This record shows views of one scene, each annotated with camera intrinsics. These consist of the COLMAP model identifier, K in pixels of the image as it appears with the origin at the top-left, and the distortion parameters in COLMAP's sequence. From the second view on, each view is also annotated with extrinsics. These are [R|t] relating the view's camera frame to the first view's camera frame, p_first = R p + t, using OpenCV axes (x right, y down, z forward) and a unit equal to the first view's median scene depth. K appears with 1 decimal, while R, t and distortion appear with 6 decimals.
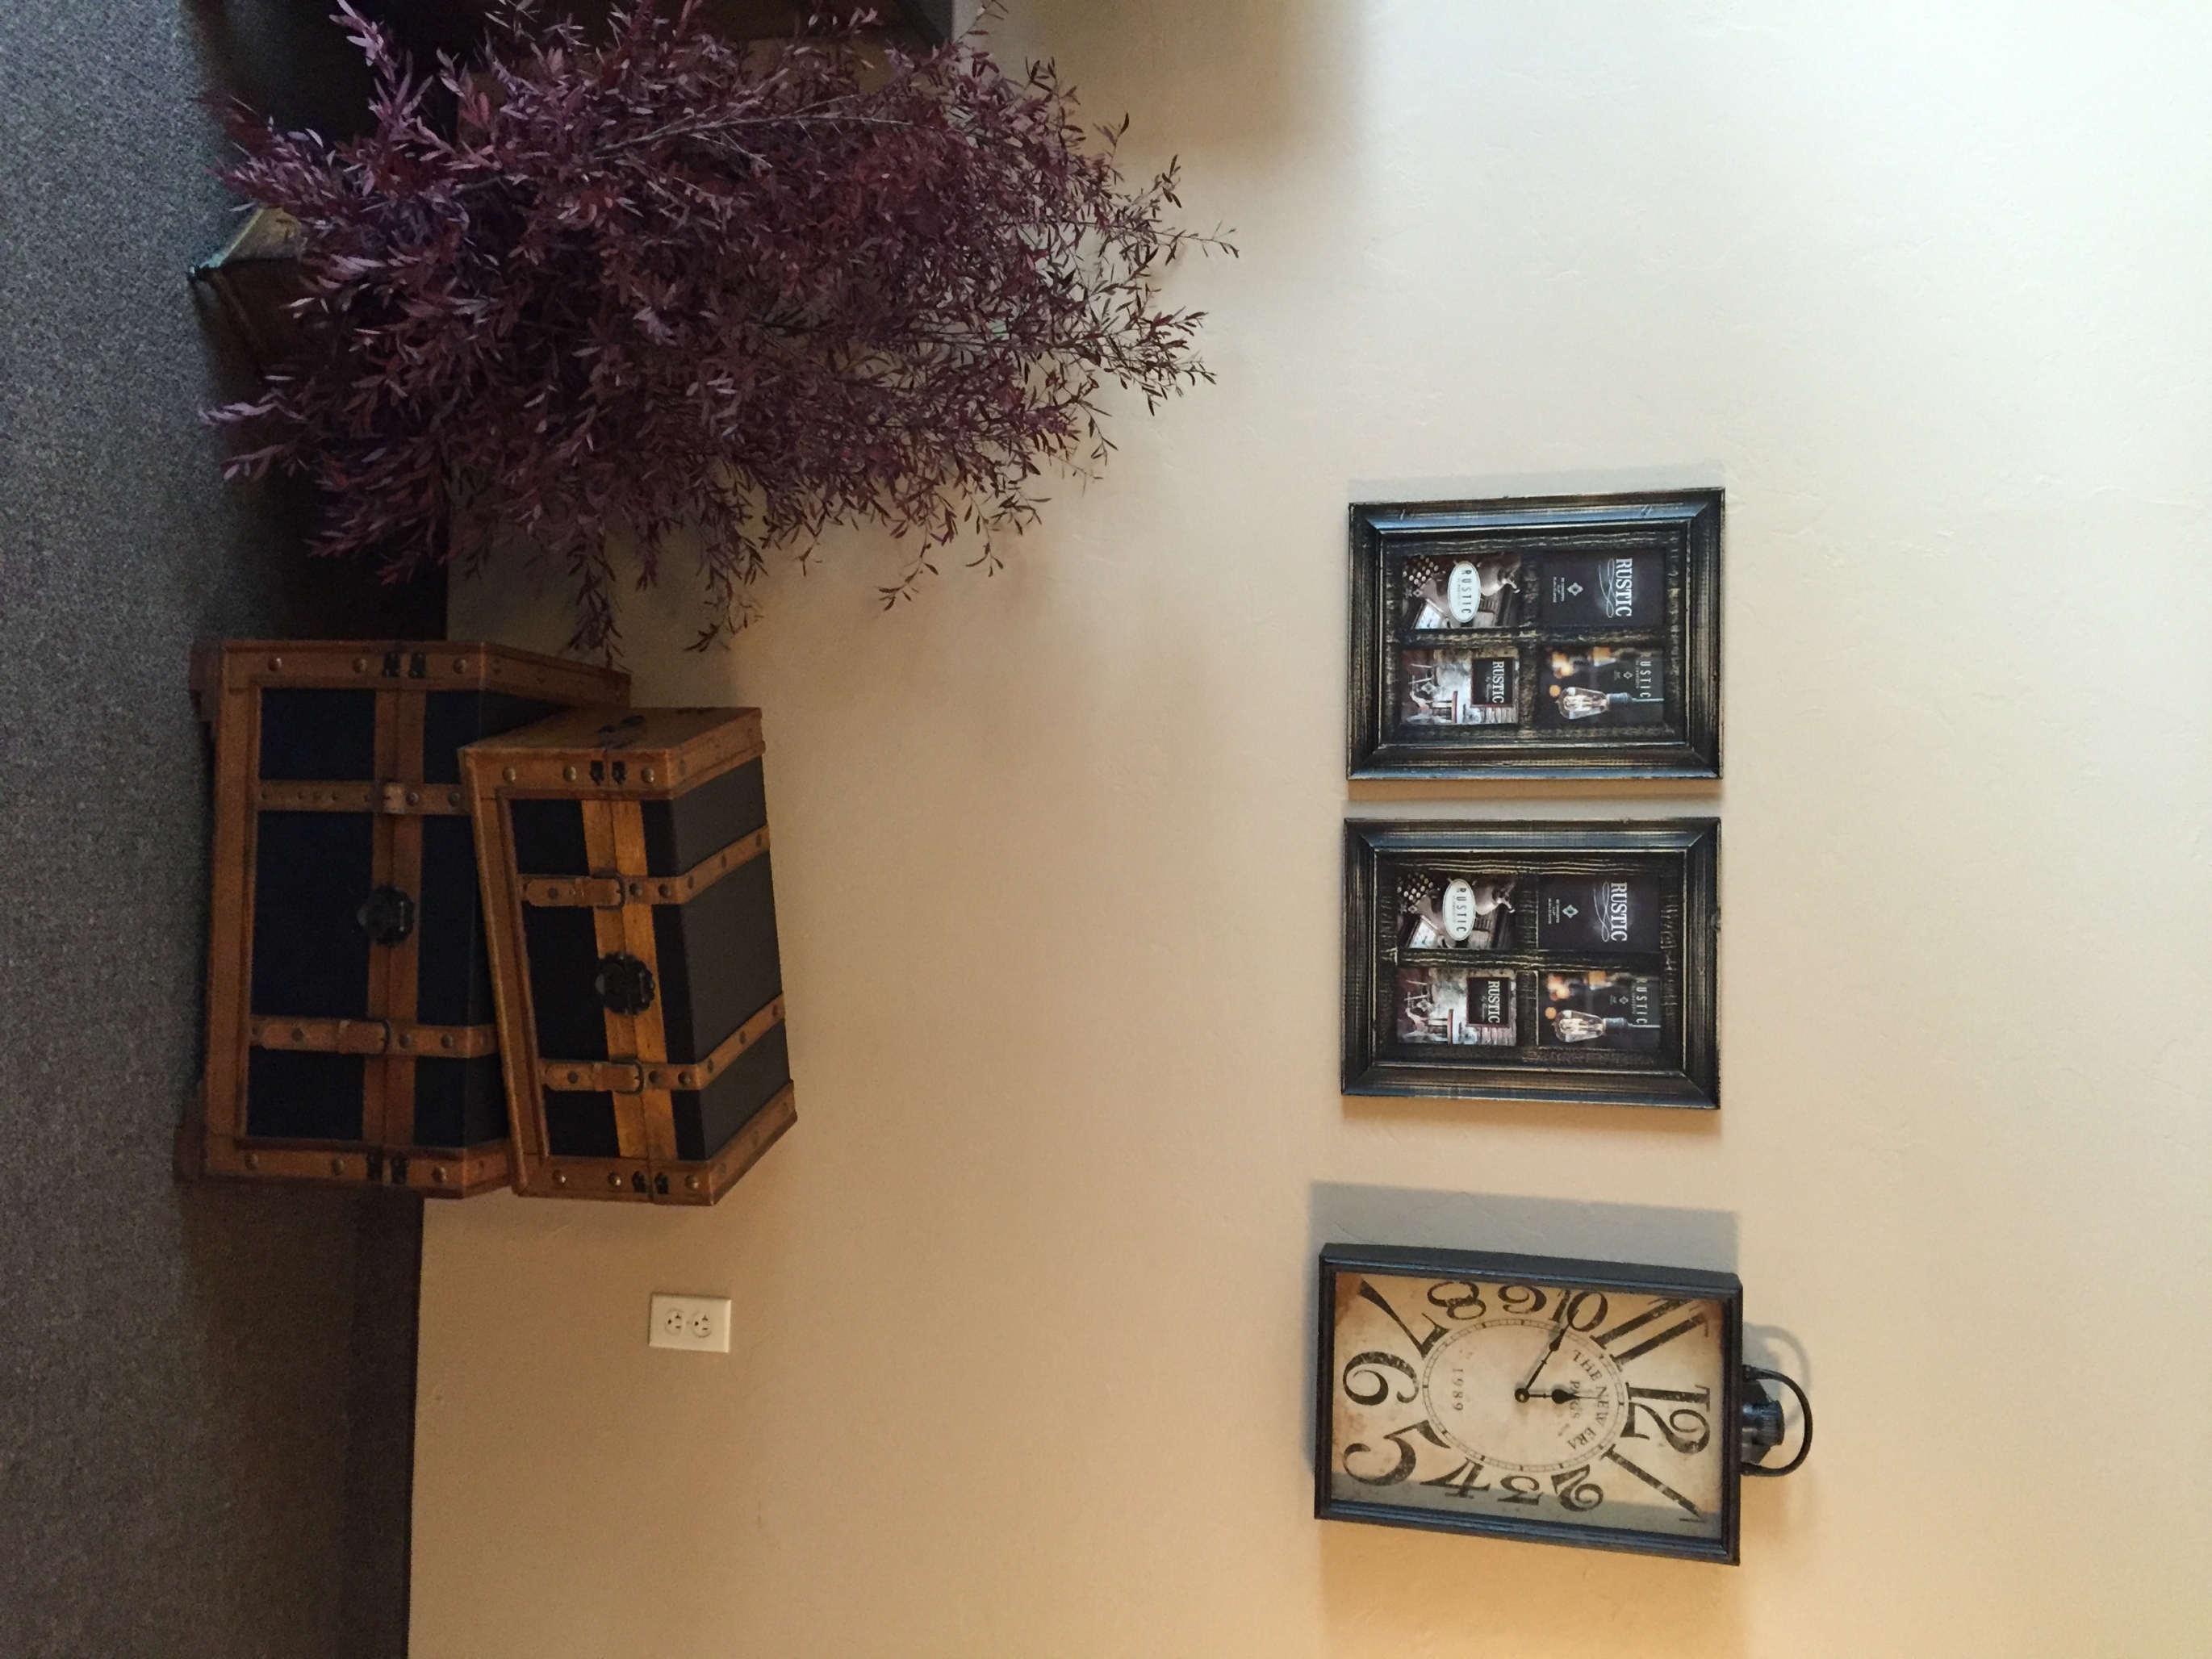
lens RADIAL K [[1863.4, 0, 1111.5], [0, 1863.4, 826.8], [0, 0, 1]] dist [0.088520, -0.105483]
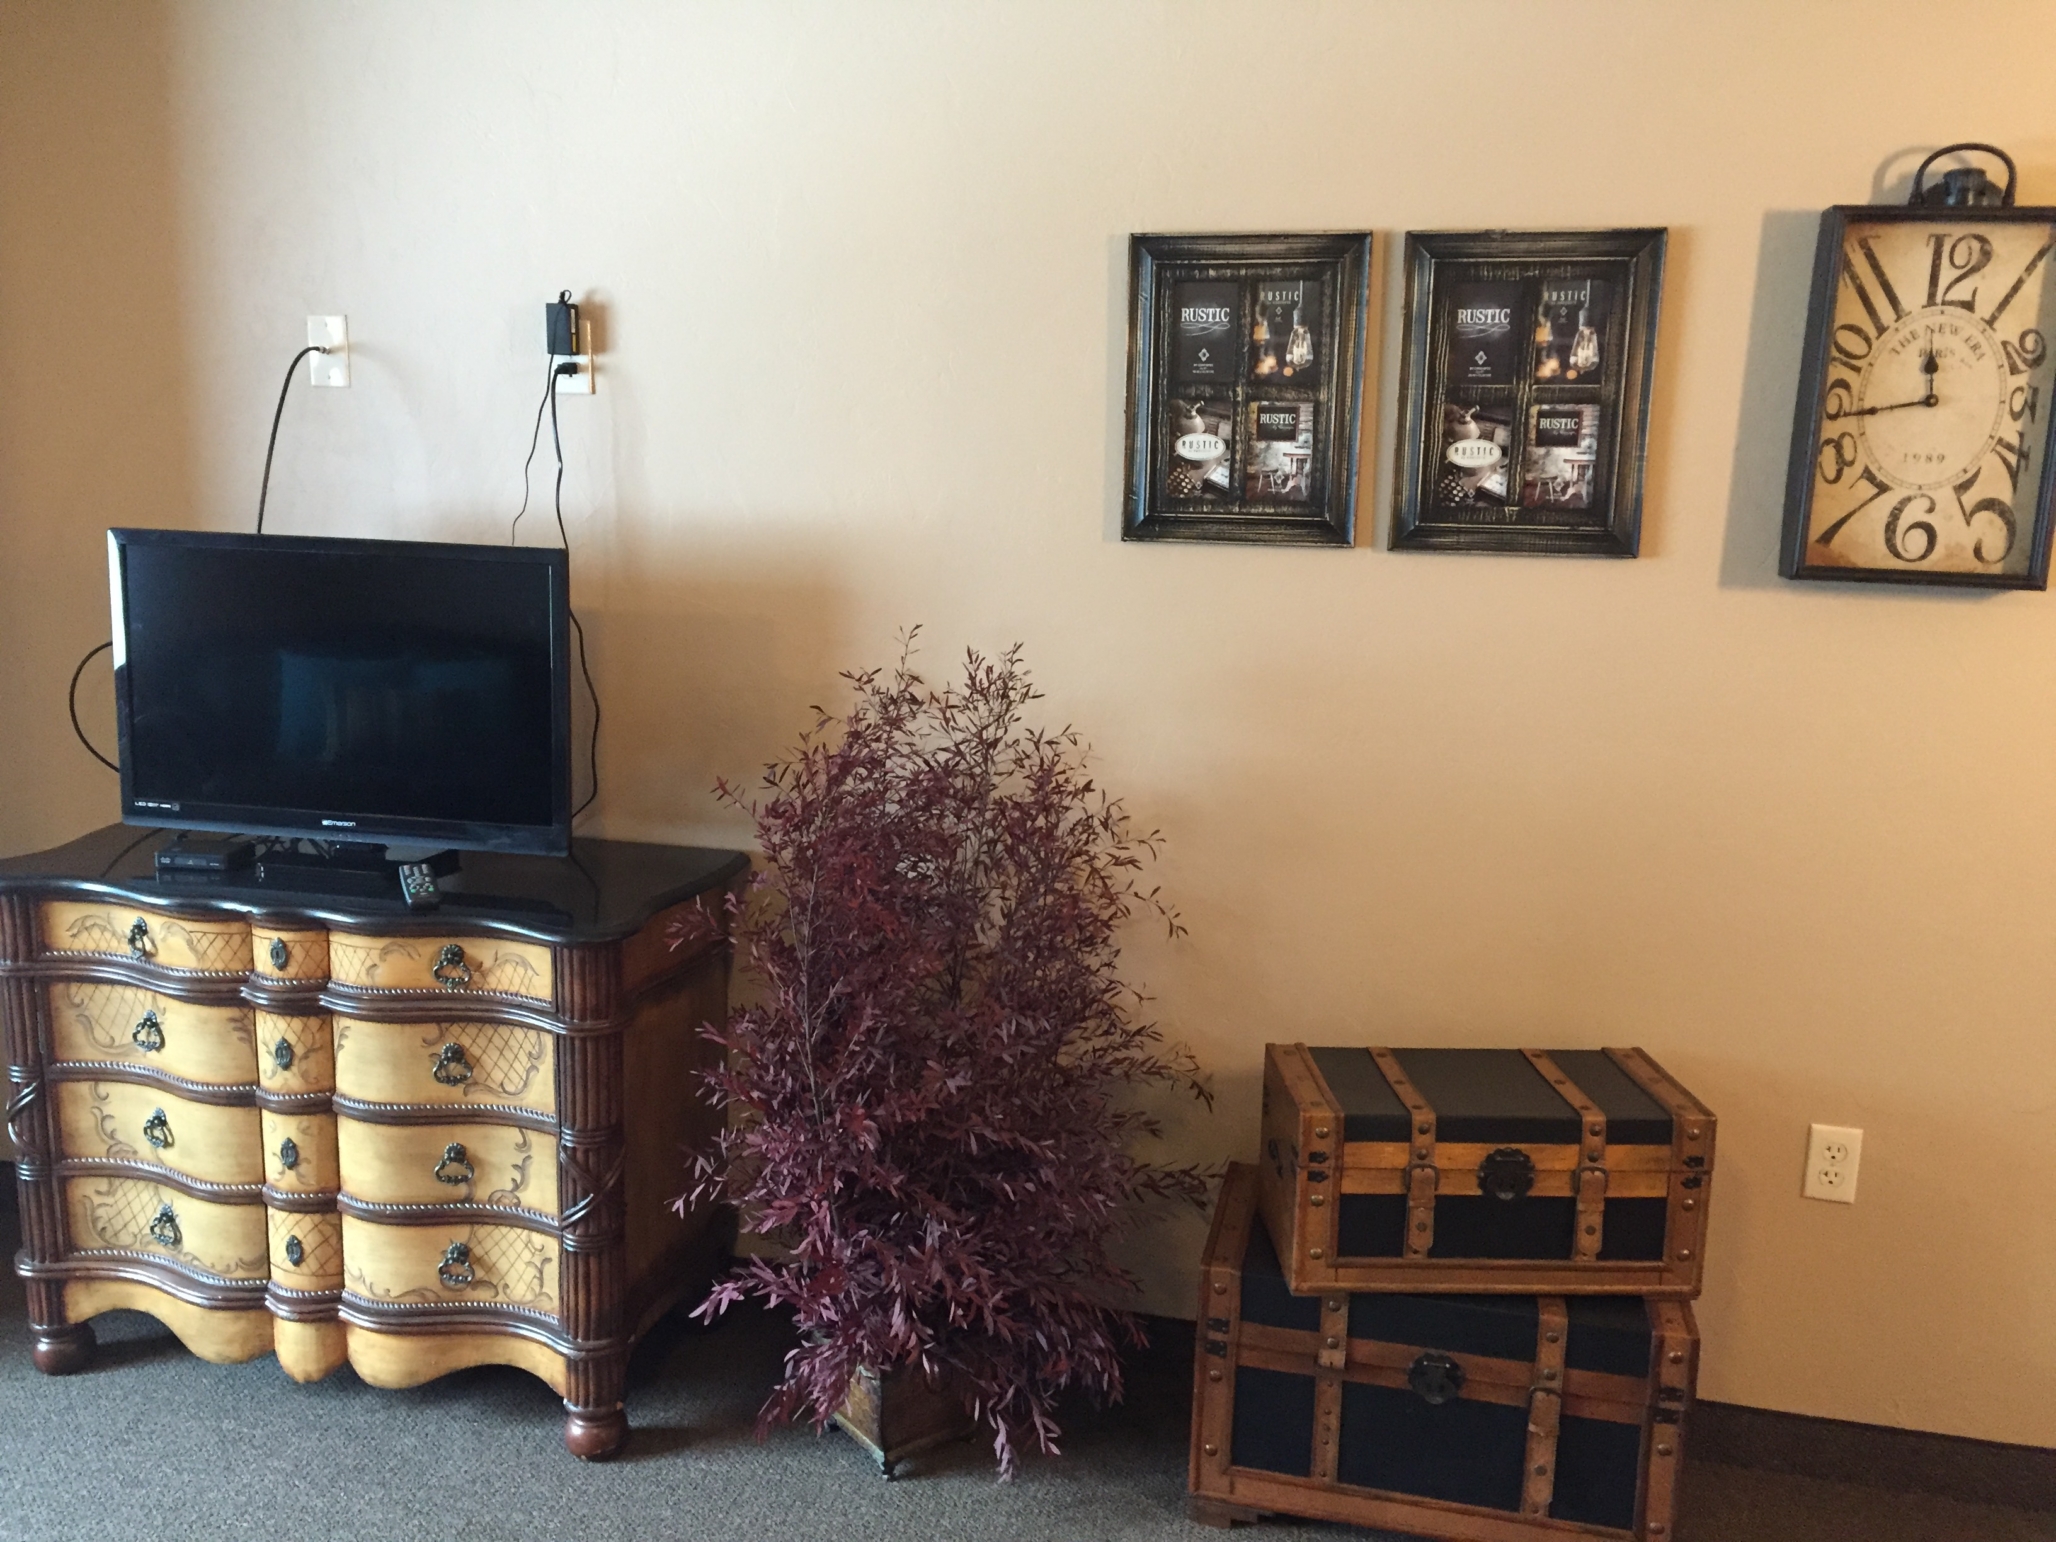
lens RADIAL K [[1732.1, 0, 1028.4], [0, 1732.1, 765.9], [0, 0, 1]] dist [0.088520, -0.105483]
pose [[0.056974, -0.997904, 0.030698, -0.058517], [0.979796, 0.049983, -0.193654, -0.007512], [0.191714, 0.041111, 0.980589, -0.111128]]
